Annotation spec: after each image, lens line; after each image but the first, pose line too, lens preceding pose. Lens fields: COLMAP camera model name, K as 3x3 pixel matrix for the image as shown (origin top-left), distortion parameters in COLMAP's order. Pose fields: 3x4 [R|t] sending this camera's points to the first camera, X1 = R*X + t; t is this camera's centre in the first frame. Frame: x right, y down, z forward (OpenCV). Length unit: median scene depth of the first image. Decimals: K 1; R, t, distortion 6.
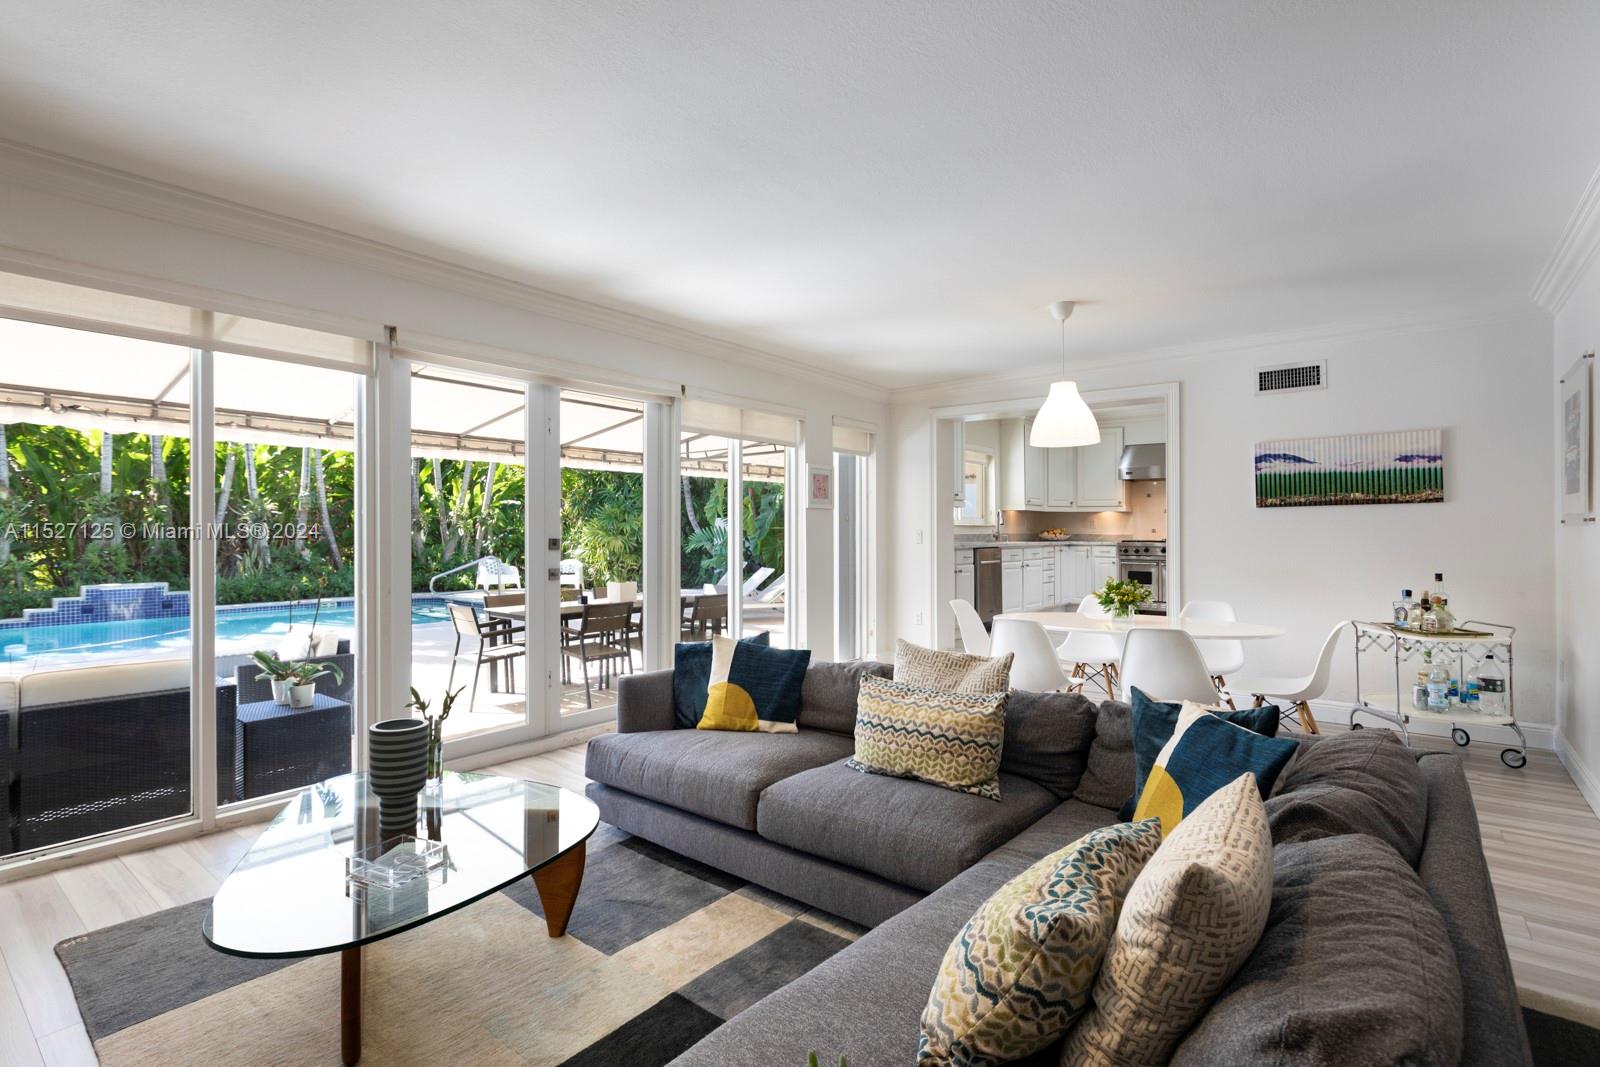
lens RADIAL K [[753.0, 0, 801.1], [0, 753.0, 525.2], [0, 0, 1]] dist [-0.014557, -0.000427]
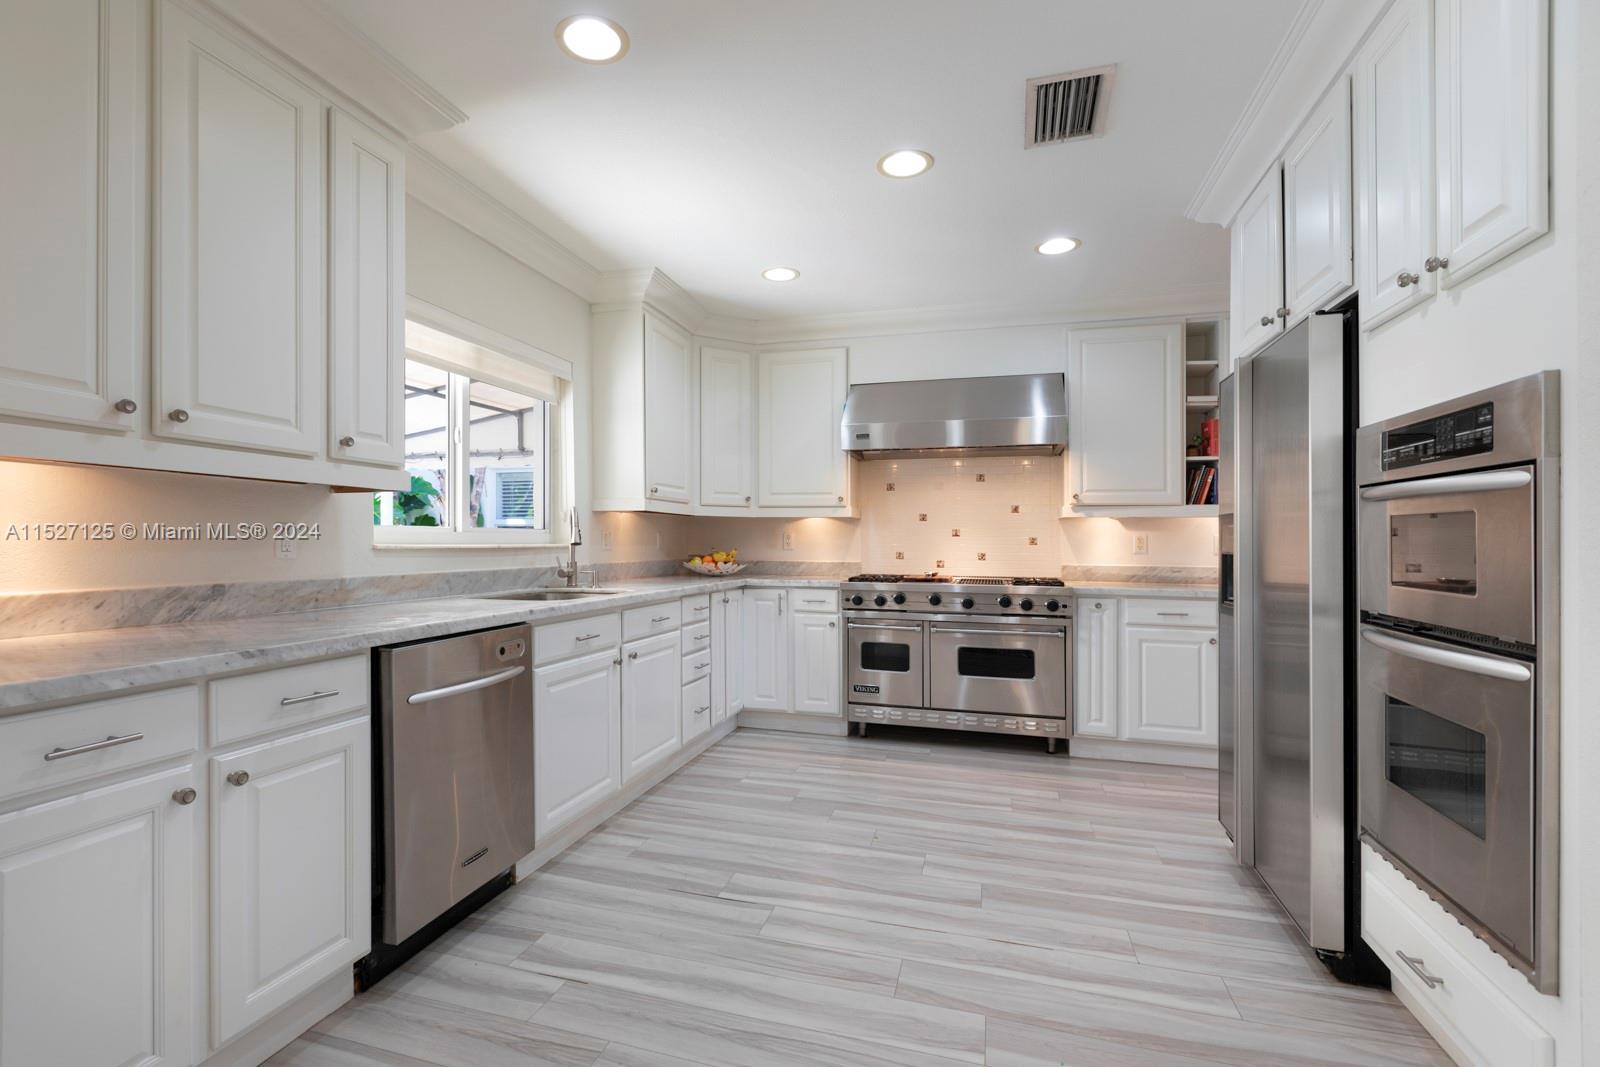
lens RADIAL K [[727.2, 0, 756.3], [0, 727.2, 535.2], [0, 0, 1]] dist [-0.000872, -0.001925]
pose [[0.936713, 0.003436, 0.350081, 0.240622], [-0.002291, 0.999991, -0.003684, -0.005181], [-0.350090, 0.002649, 0.936712, 0.669196]]
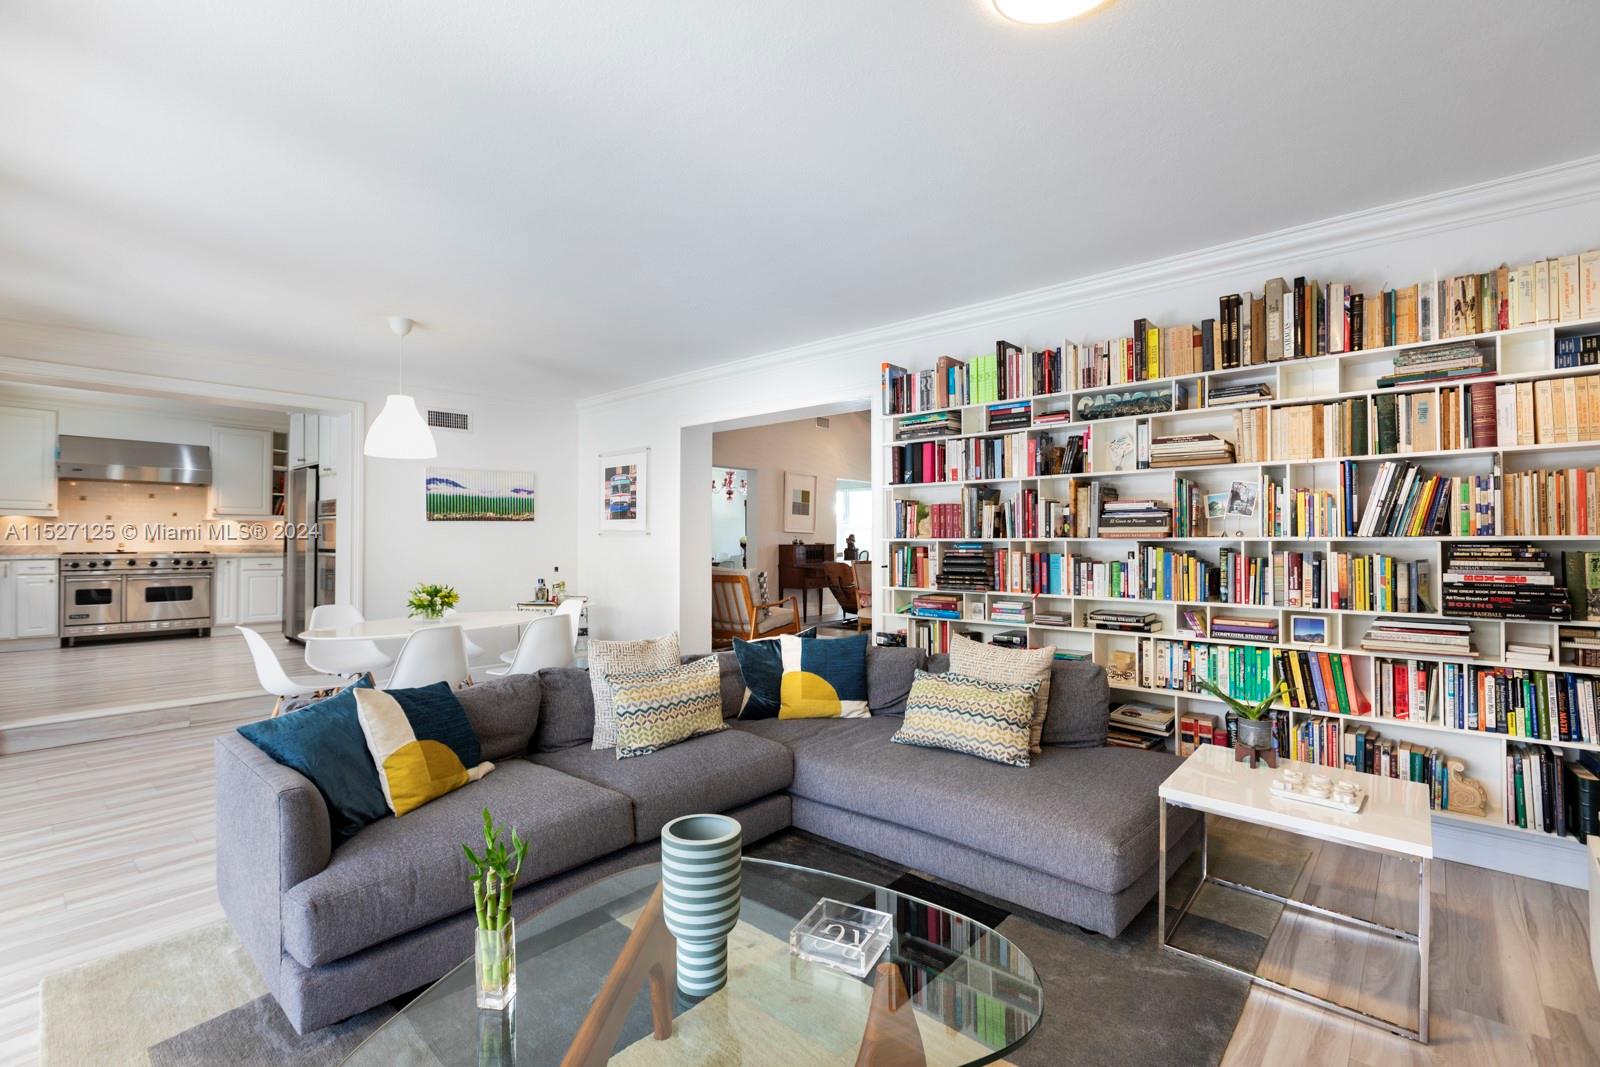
lens RADIAL K [[727.2, 0, 751.1], [0, 727.2, 520.2], [0, 0, 1]] dist [-0.000872, -0.001925]
pose [[0.097854, 0.024607, 0.994896, -0.306005], [-0.006108, 0.999690, -0.024124, -0.000125], [-0.995182, -0.003716, 0.097974, 0.223735]]
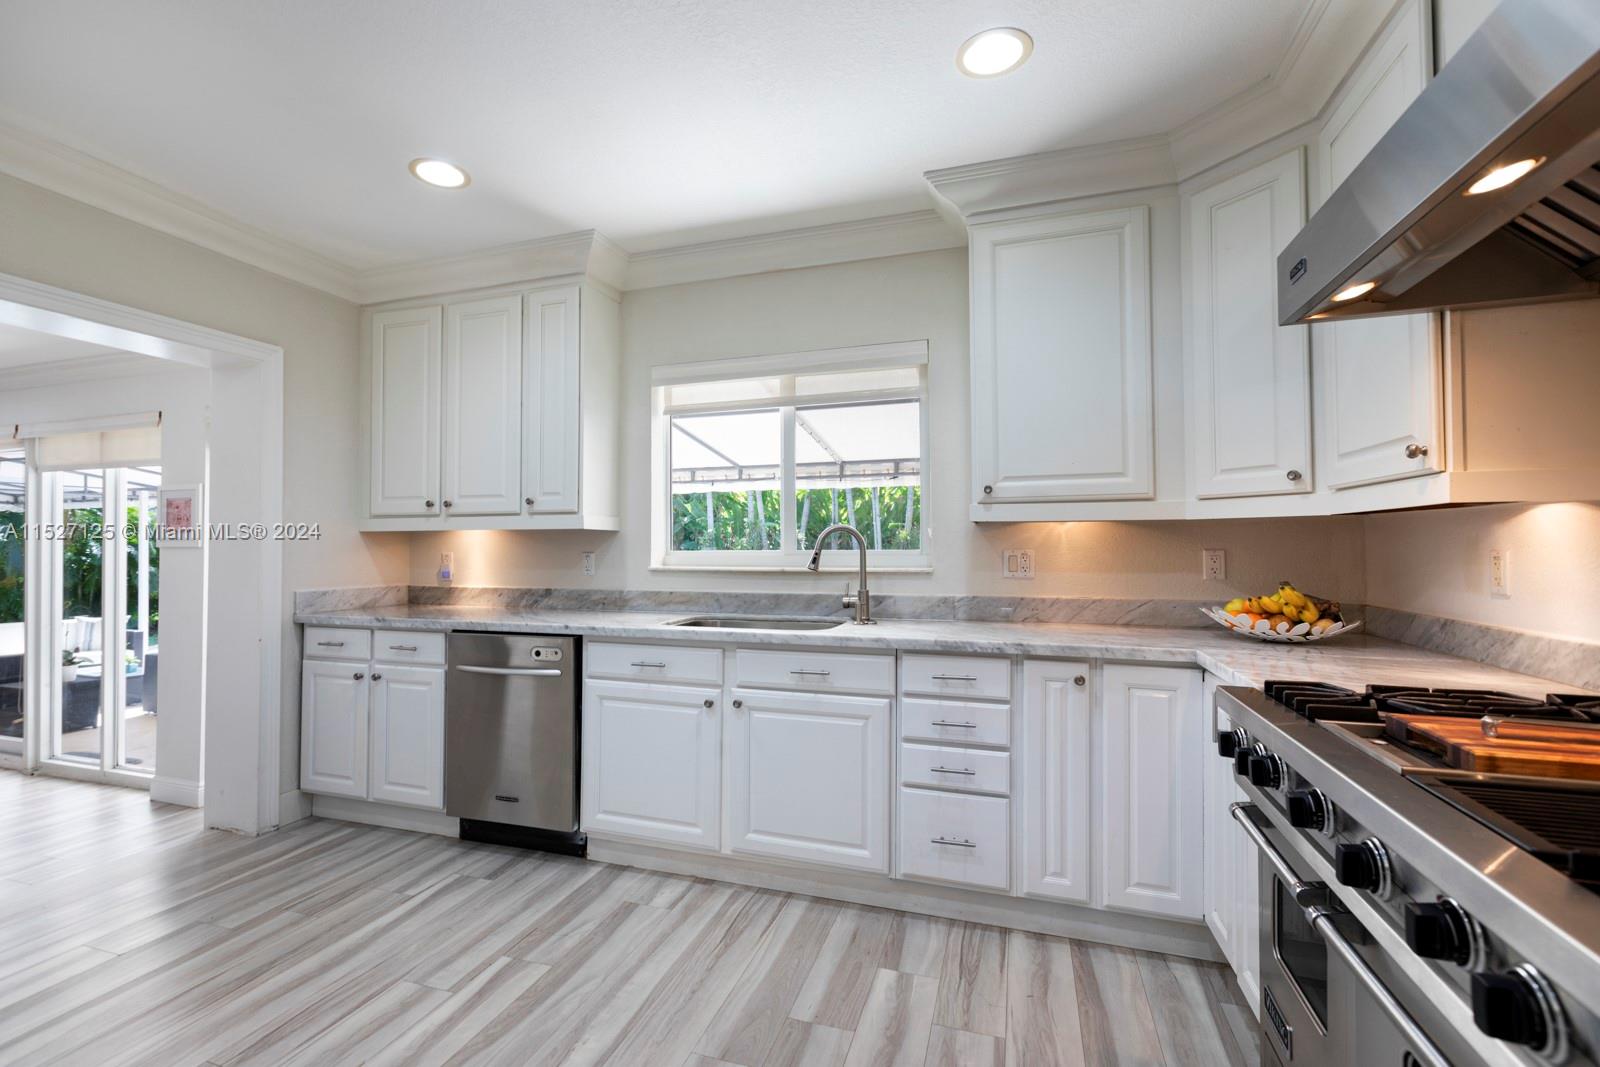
lens RADIAL K [[727.2, 0, 767.3], [0, 727.2, 538.8], [0, 0, 1]] dist [-0.000872, -0.001925]
pose [[0.331100, -0.018723, -0.943410, 0.612137], [0.006627, 0.999825, -0.017517, -0.010268], [0.943573, -0.000452, 0.331166, 0.947607]]
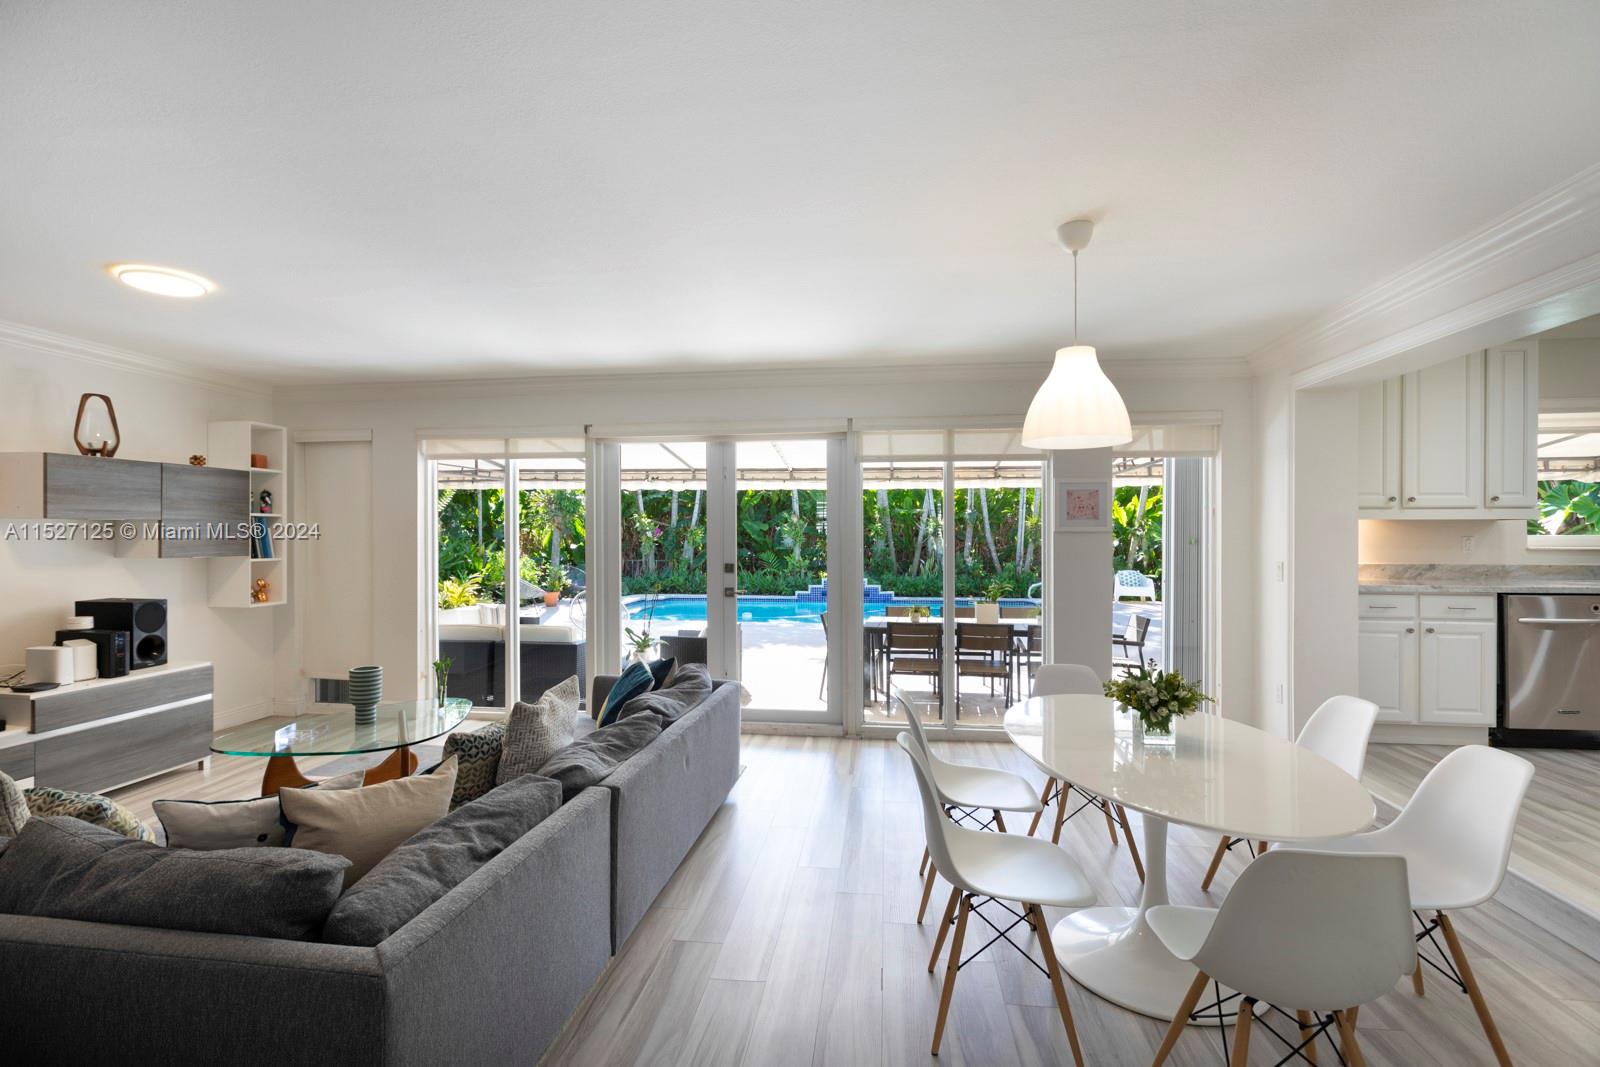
lens RADIAL K [[727.2, 0, 810.7], [0, 727.2, 545.4], [0, 0, 1]] dist [-0.000872, -0.001925]
pose [[0.506955, 0.012202, -0.861886, 0.399472], [0.007091, 0.999807, 0.018325, -0.017400], [0.861943, -0.015402, 0.506771, 0.255962]]
